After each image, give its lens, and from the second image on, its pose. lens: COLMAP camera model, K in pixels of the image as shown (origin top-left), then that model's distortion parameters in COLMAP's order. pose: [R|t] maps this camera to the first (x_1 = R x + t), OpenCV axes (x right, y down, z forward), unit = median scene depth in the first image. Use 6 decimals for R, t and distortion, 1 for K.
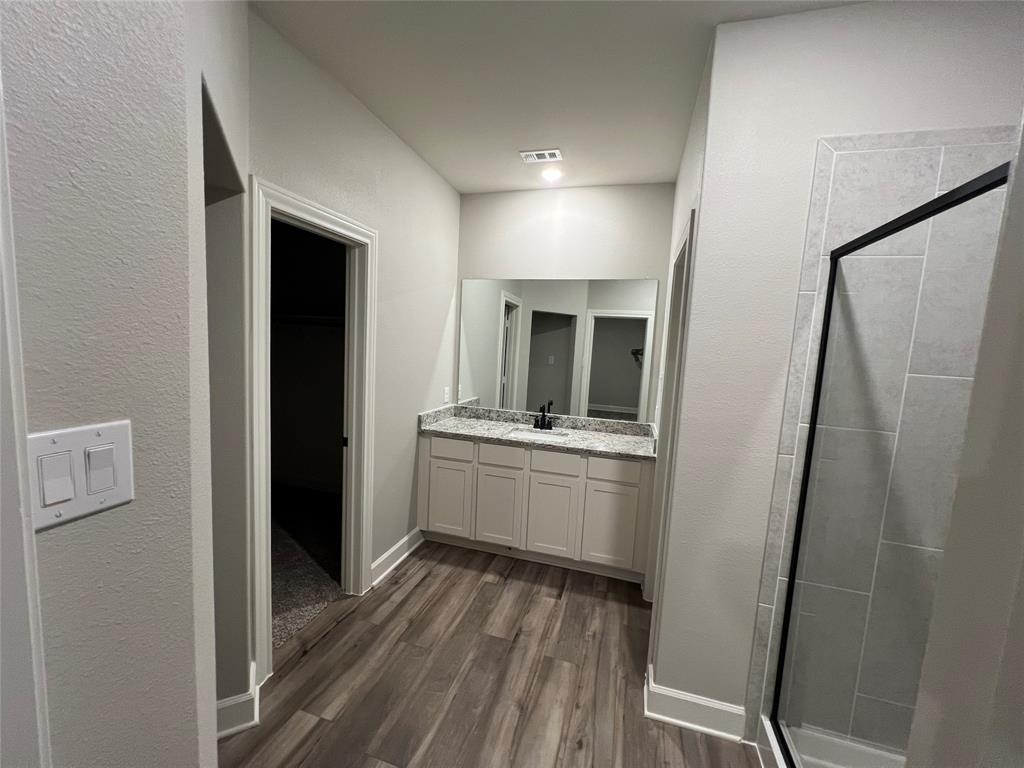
lens RADIAL K [[409.1, 0, 511.5], [0, 409.1, 387.0], [0, 0, 1]] dist [-0.001037, 0.000016]
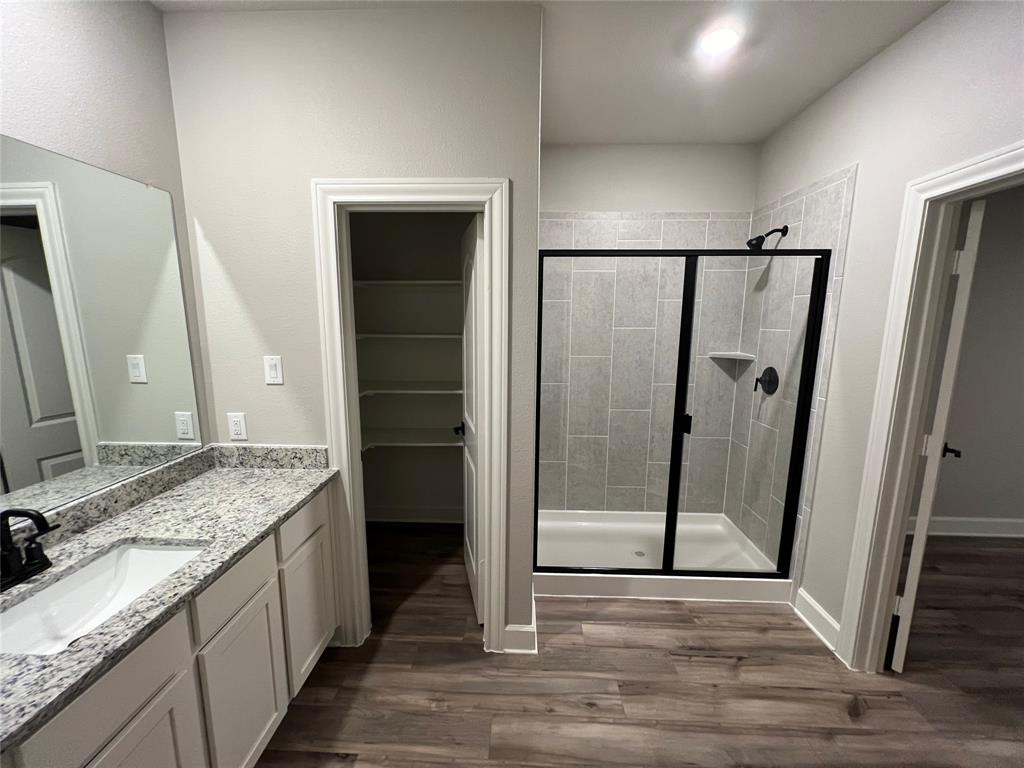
lens RADIAL K [[409.1, 0, 509.6], [0, 409.1, 385.4], [0, 0, 1]] dist [-0.001037, 0.000016]
pose [[-0.250604, -0.206935, 0.945714, -0.524197], [0.079208, 0.969229, 0.233069, -0.167434], [-0.964844, 0.133316, -0.226502, 1.140711]]
